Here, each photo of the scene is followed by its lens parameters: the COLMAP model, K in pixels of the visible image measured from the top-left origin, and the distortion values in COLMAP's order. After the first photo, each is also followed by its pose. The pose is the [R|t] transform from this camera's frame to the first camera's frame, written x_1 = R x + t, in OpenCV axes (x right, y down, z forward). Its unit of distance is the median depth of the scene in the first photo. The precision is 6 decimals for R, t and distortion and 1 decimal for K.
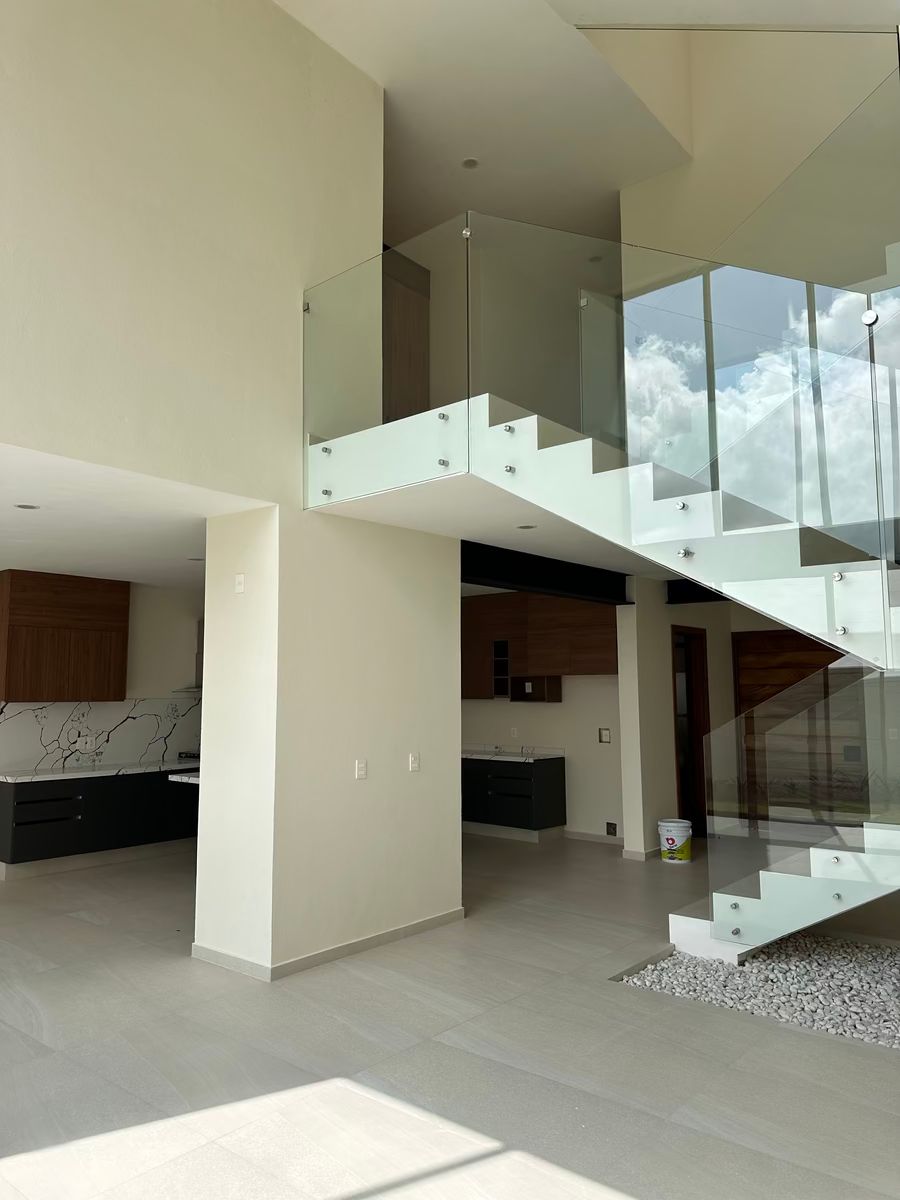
lens RADIAL K [[860.3, 0, 451.3], [0, 860.3, 597.0], [0, 0, 1]] dist [-0.001760, -0.006142]
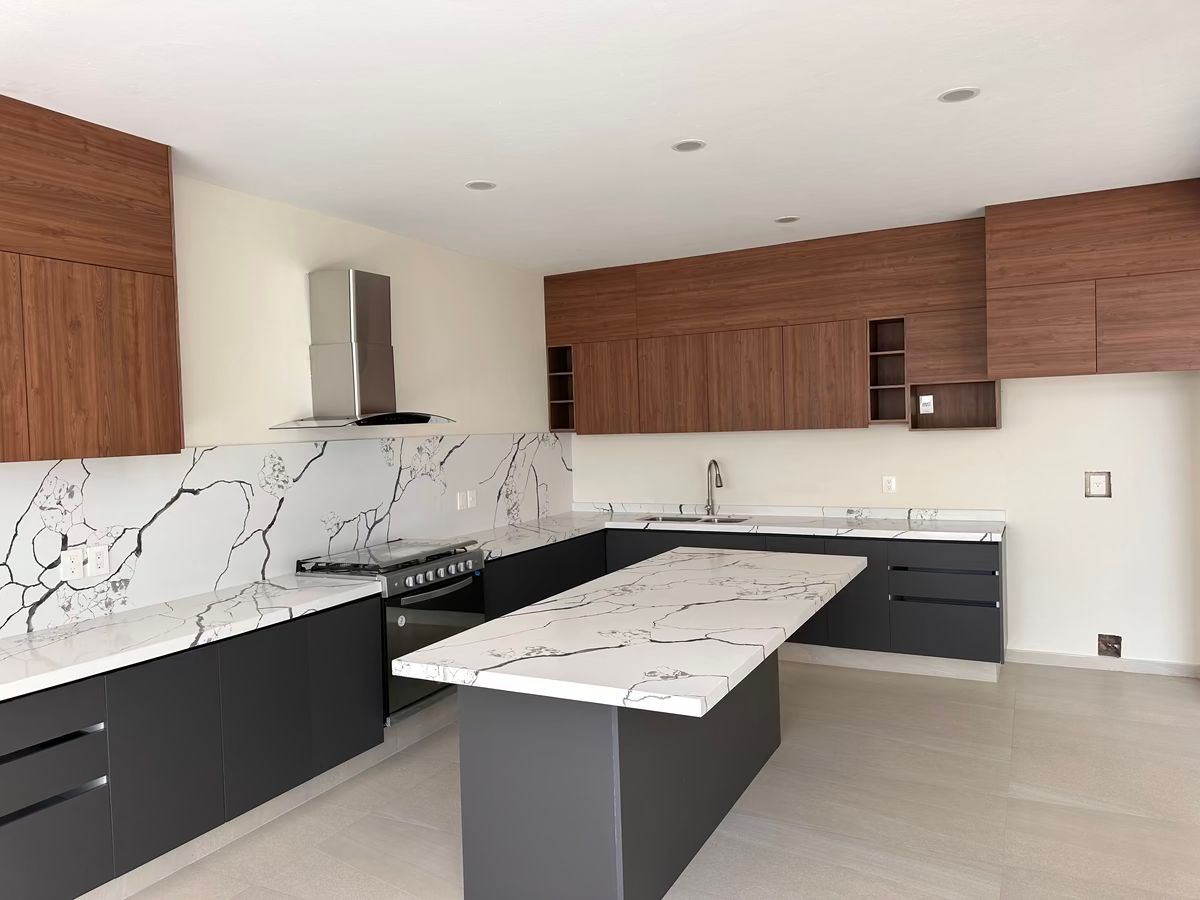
lens RADIAL K [[860.3, 0, 597.4], [0, 860.3, 454.1], [0, 0, 1]] dist [-0.001760, -0.006142]
pose [[0.975384, -0.035058, 0.217709, -0.260462], [0.005572, 0.990884, 0.134600, 0.064879], [-0.220443, -0.130074, 0.966688, 0.535740]]
